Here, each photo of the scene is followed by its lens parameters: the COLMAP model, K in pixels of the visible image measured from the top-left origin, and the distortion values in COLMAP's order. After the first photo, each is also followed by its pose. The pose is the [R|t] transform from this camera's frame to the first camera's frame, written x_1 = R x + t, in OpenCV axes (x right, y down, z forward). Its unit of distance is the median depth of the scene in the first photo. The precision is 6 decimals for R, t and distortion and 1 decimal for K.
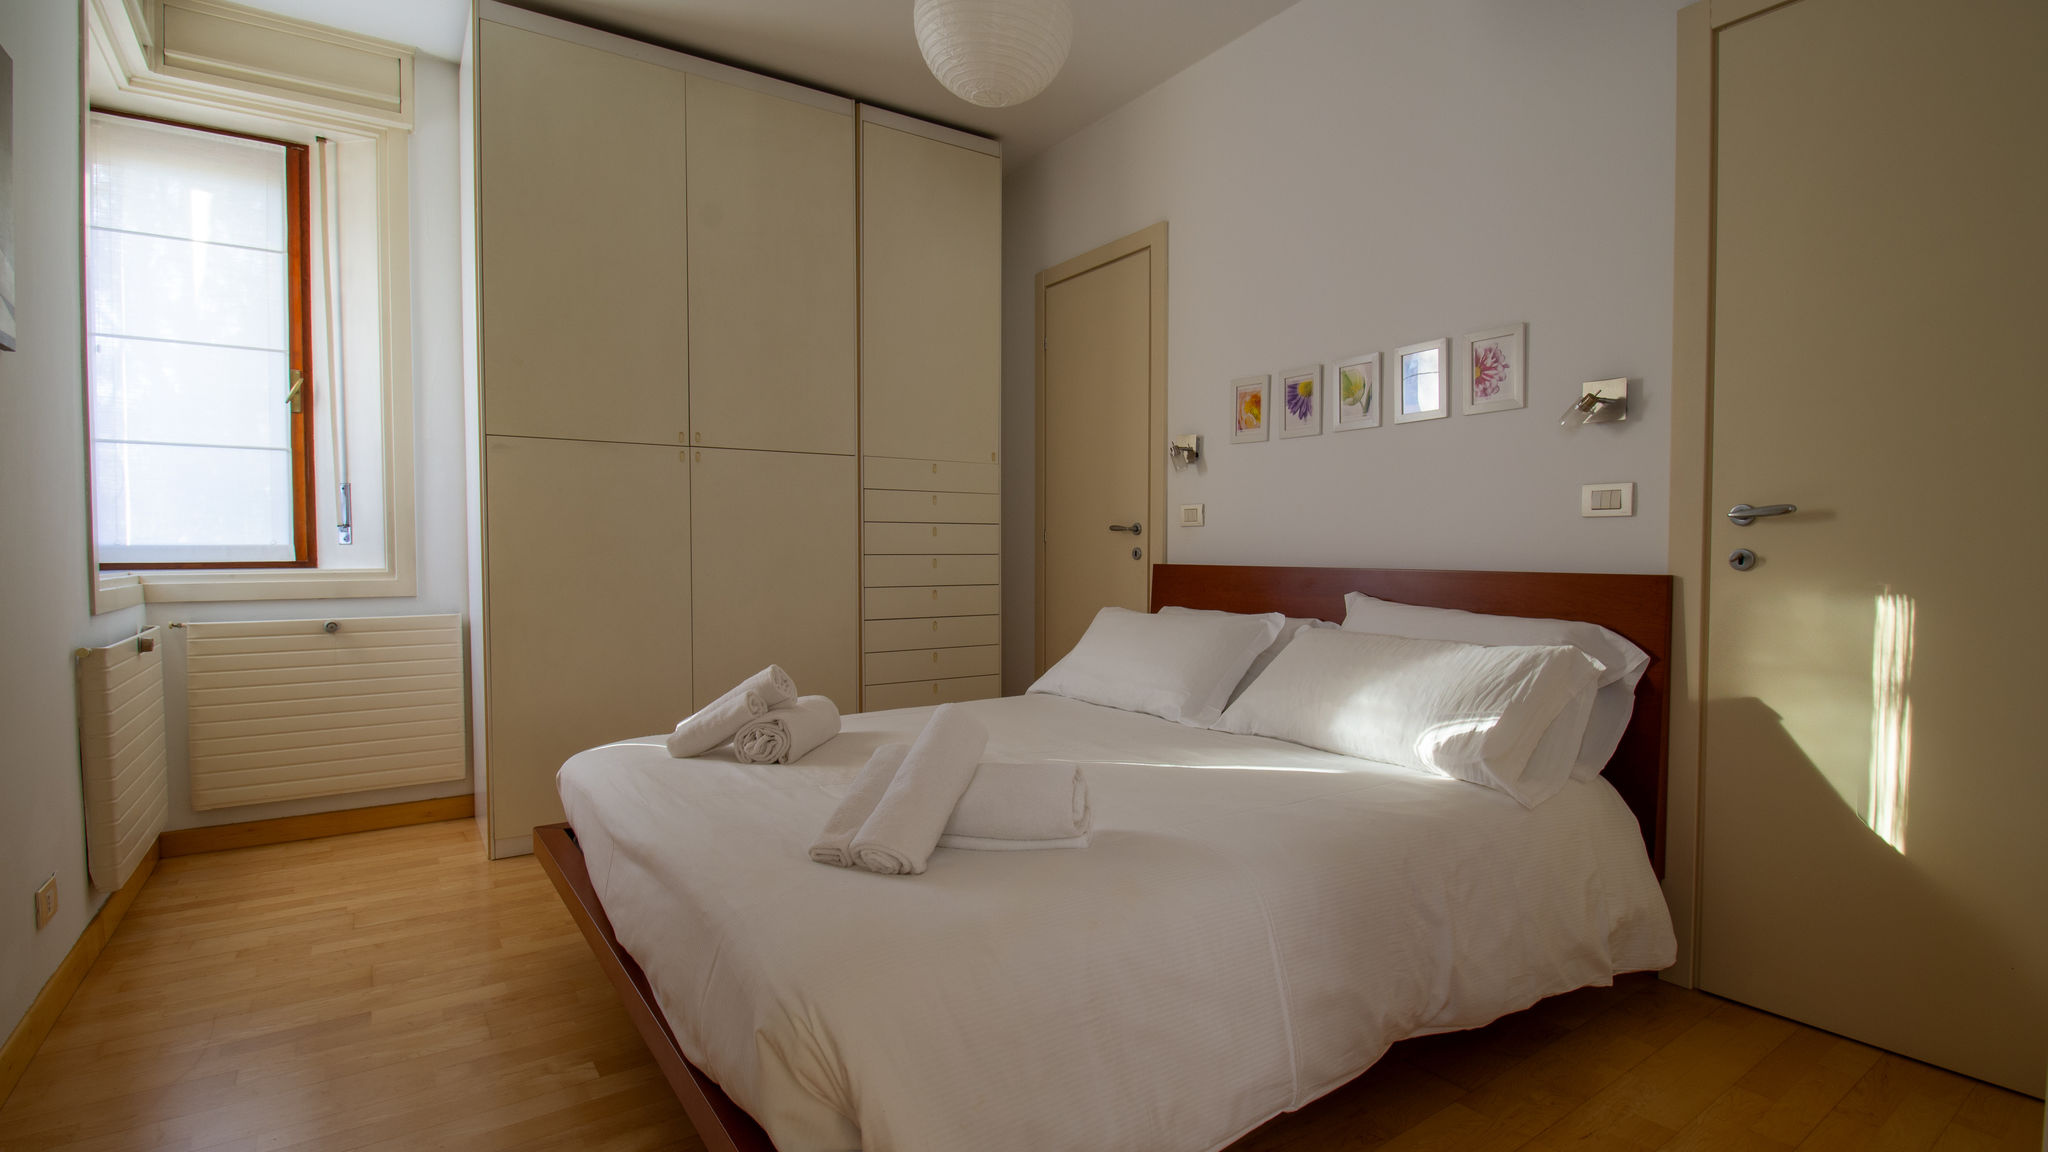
lens RADIAL K [[962.9, 0, 1024.0], [0, 962.9, 576.0], [0, 0, 1]] dist [0.019331, -0.016437]
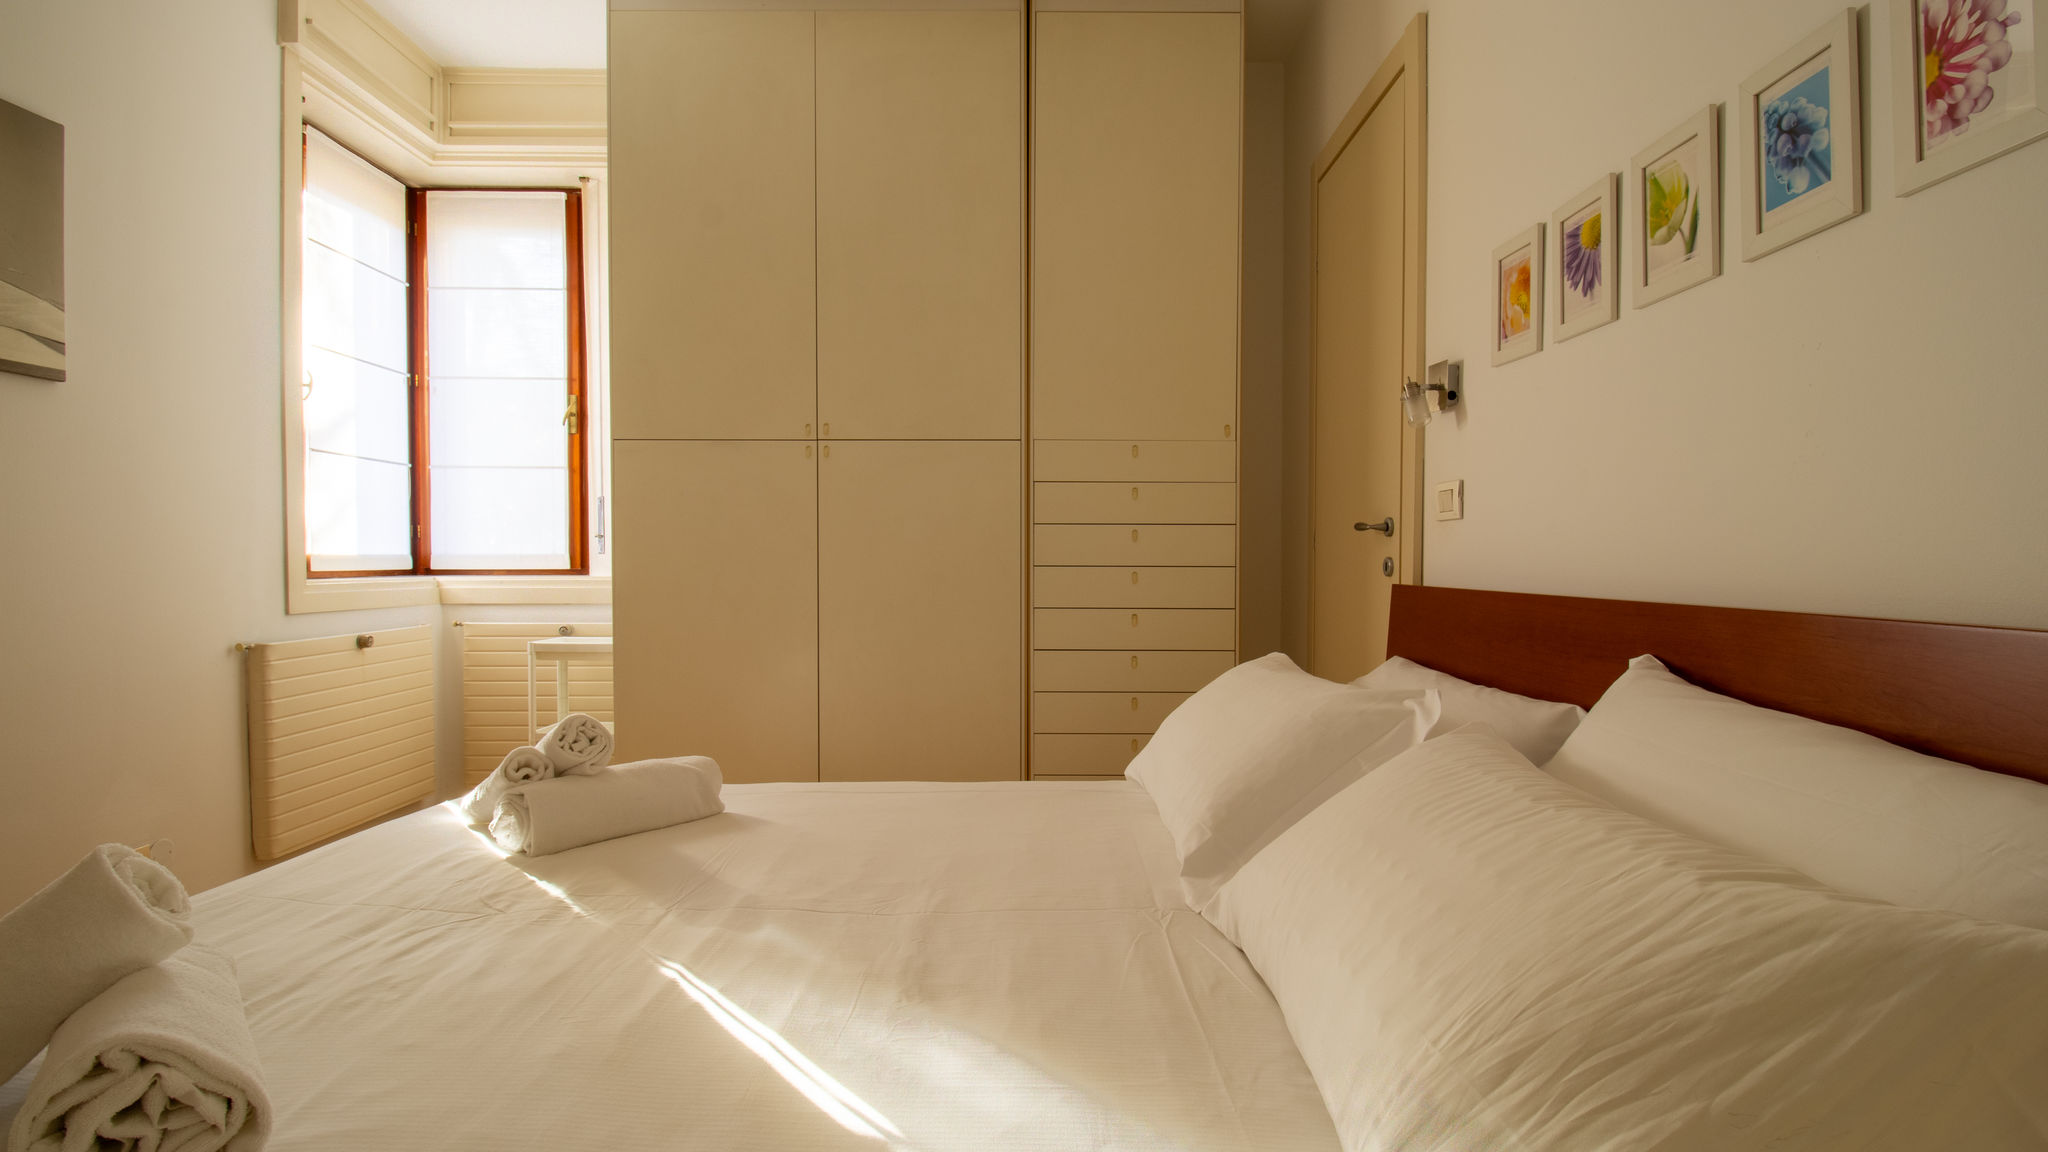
lens RADIAL K [[962.9, 0, 1024.0], [0, 962.9, 576.0], [0, 0, 1]] dist [0.019331, -0.016437]
pose [[0.830888, 0.011499, -0.556321, 0.292045], [-0.018375, 0.999808, -0.006780, -0.009685], [0.556136, 0.015856, 0.830940, 0.387045]]
